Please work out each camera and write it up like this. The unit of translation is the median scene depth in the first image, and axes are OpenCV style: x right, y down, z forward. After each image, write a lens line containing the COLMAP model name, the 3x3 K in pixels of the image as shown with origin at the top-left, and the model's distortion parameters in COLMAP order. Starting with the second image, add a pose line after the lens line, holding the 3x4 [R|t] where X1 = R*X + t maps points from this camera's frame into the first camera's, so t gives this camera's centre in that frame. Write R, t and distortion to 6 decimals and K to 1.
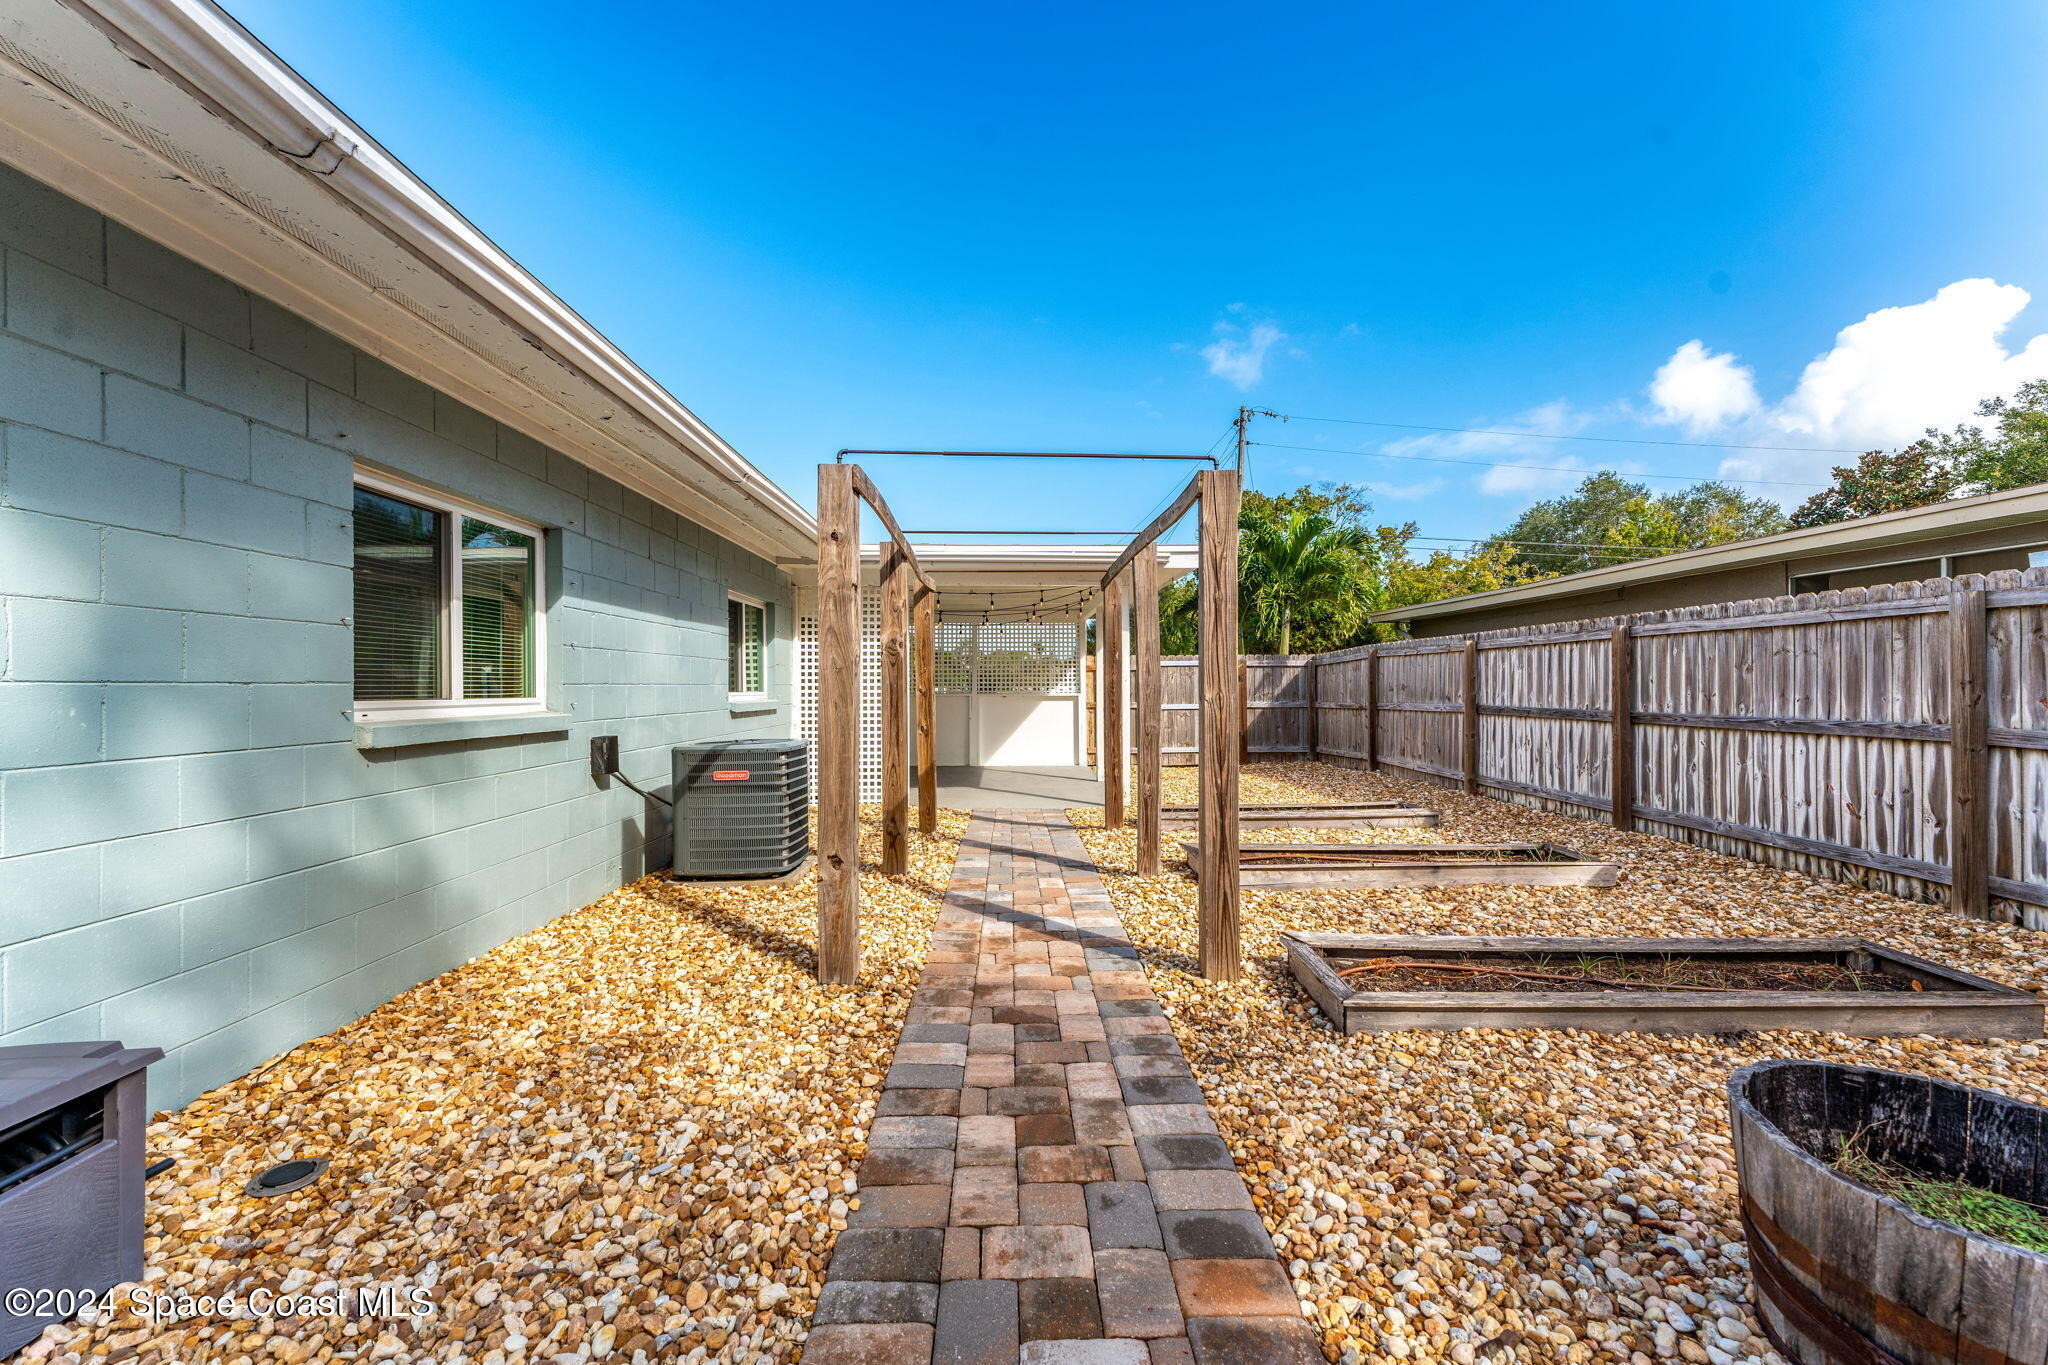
lens RADIAL K [[820.7, 0, 1030.4], [0, 820.7, 685.8], [0, 0, 1]] dist [0.000694, -0.000576]
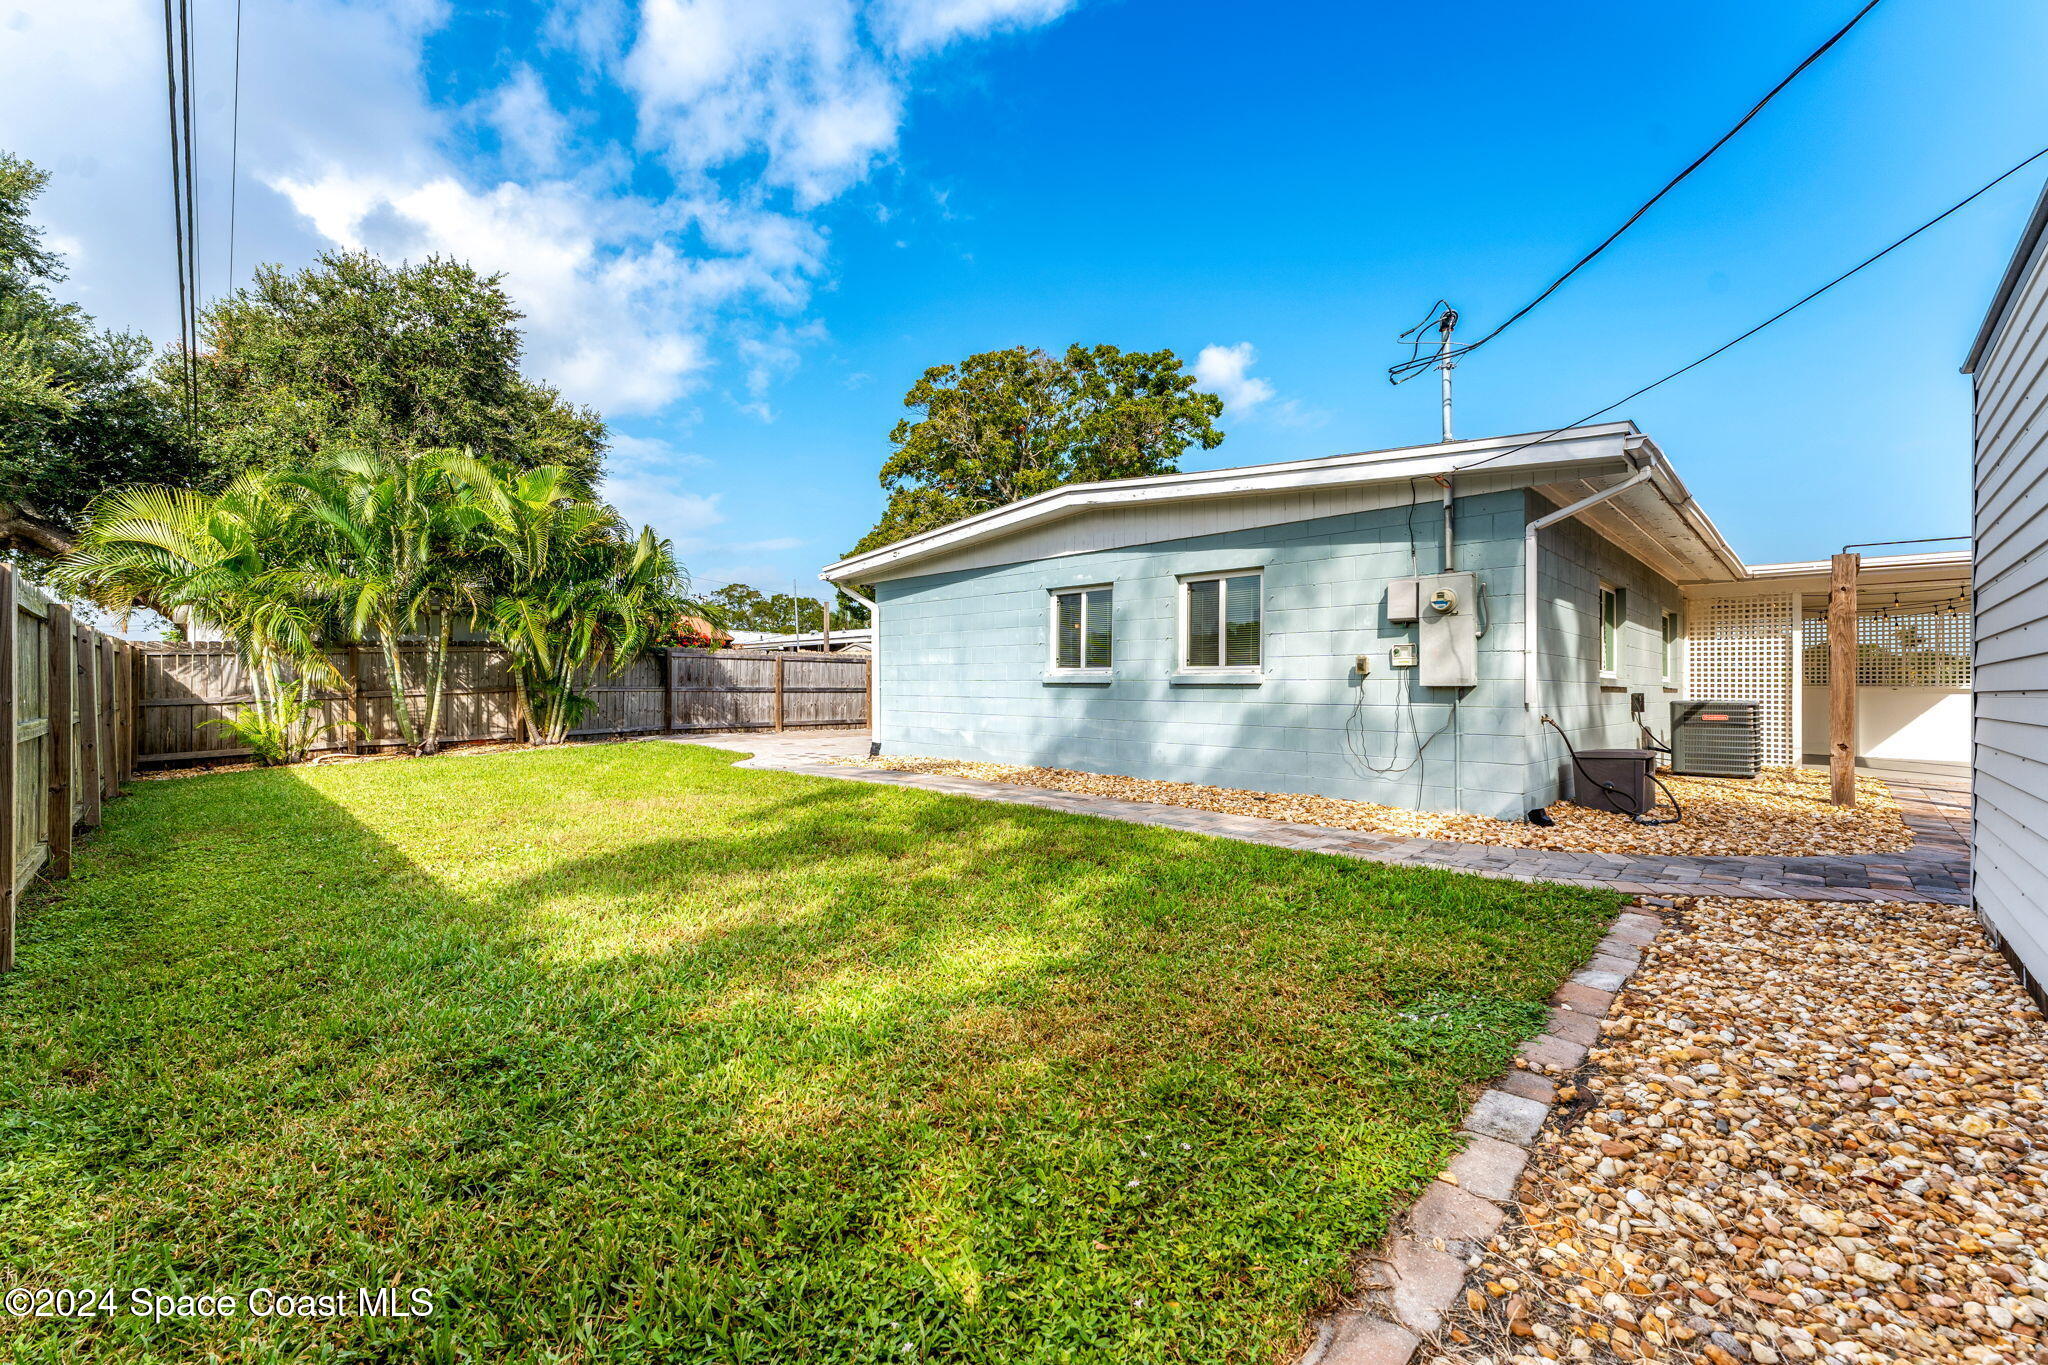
lens RADIAL K [[820.7, 0, 1023.2], [0, 820.7, 673.8], [0, 0, 1]] dist [0.000694, -0.000576]
pose [[0.687970, -0.004336, -0.725726, -0.073847], [-0.009114, 0.999852, -0.014614, 0.037936], [0.725682, 0.016668, 0.687829, -0.891047]]
